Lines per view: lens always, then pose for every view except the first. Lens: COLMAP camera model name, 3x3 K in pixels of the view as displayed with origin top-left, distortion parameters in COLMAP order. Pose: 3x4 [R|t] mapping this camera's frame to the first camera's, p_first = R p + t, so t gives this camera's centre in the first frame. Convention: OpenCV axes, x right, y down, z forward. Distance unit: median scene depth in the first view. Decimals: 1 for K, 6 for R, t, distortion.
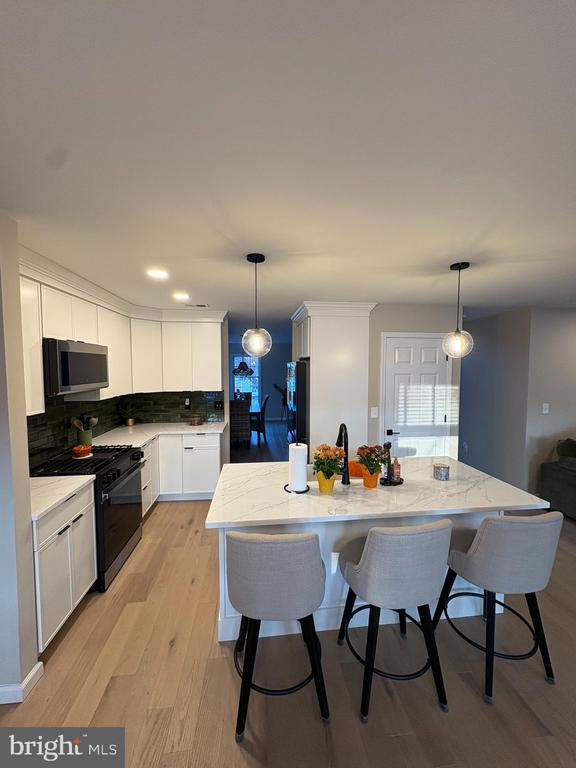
lens RADIAL K [[305.0, 0, 286.9], [0, 305.0, 383.2], [0, 0, 1]] dist [-0.000832, 0.000279]
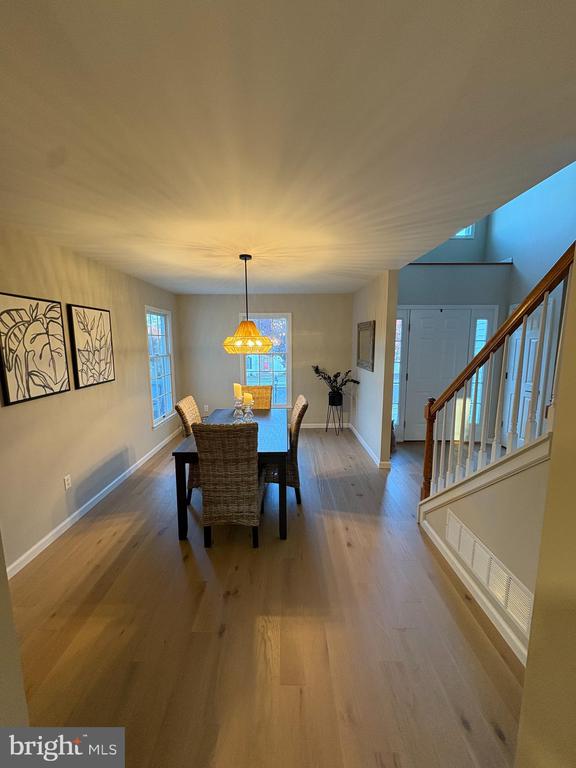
lens RADIAL K [[305.0, 0, 286.9], [0, 305.0, 383.2], [0, 0, 1]] dist [-0.000832, 0.000279]
pose [[0.994535, 0.012173, -0.103691, -0.087736], [-0.002930, 0.996043, 0.088826, -0.042018], [0.104362, -0.088037, 0.990635, 1.150820]]
